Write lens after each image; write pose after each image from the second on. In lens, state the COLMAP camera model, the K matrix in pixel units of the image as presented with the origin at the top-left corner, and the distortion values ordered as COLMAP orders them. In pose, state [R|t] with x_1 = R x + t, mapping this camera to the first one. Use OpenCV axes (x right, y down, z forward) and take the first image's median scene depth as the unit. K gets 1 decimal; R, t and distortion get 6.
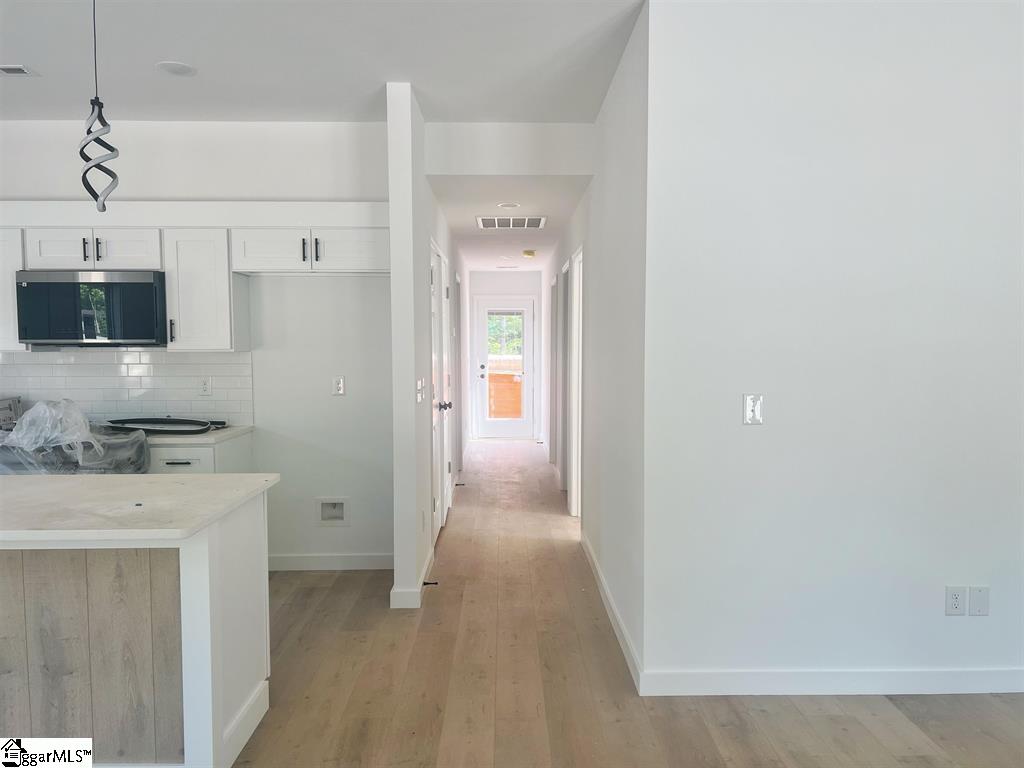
lens RADIAL K [[768.7, 0, 517.0], [0, 768.7, 387.4], [0, 0, 1]] dist [0.060359, -0.081159]
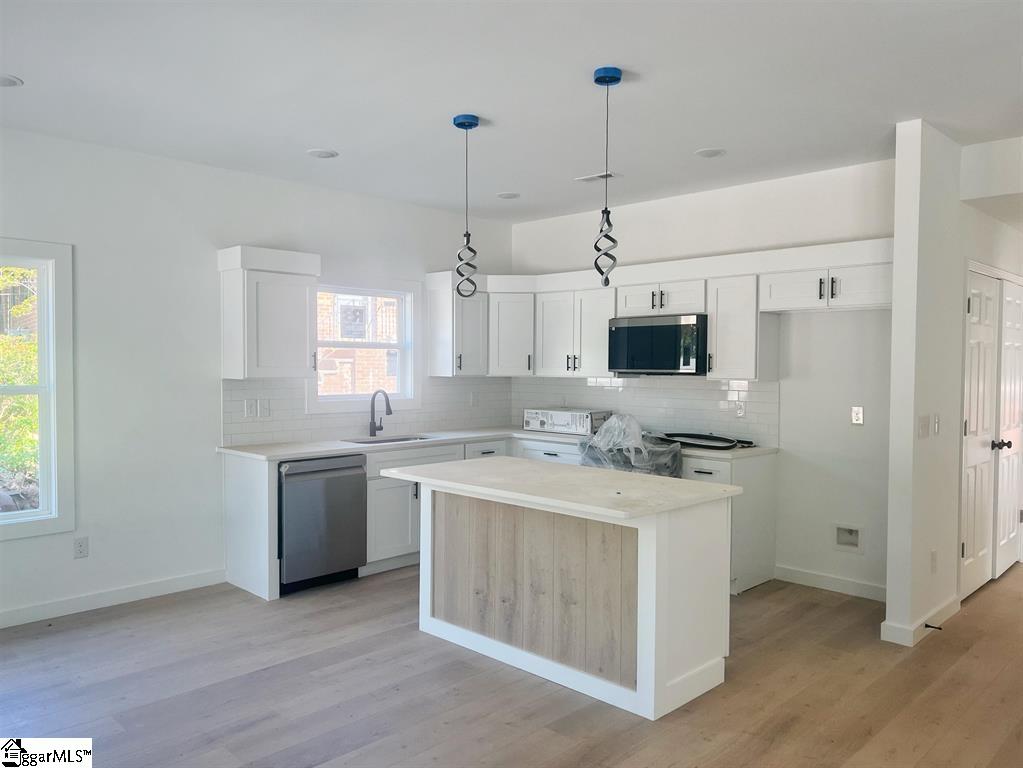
lens RADIAL K [[768.0, 0, 516.5], [0, 768.0, 387.4], [0, 0, 1]] dist [0.060359, -0.081159]
pose [[0.701352, 0.029451, -0.712206, 0.219167], [-0.050045, 0.998715, -0.007983, -0.010942], [0.711056, 0.041241, 0.701925, -0.063640]]
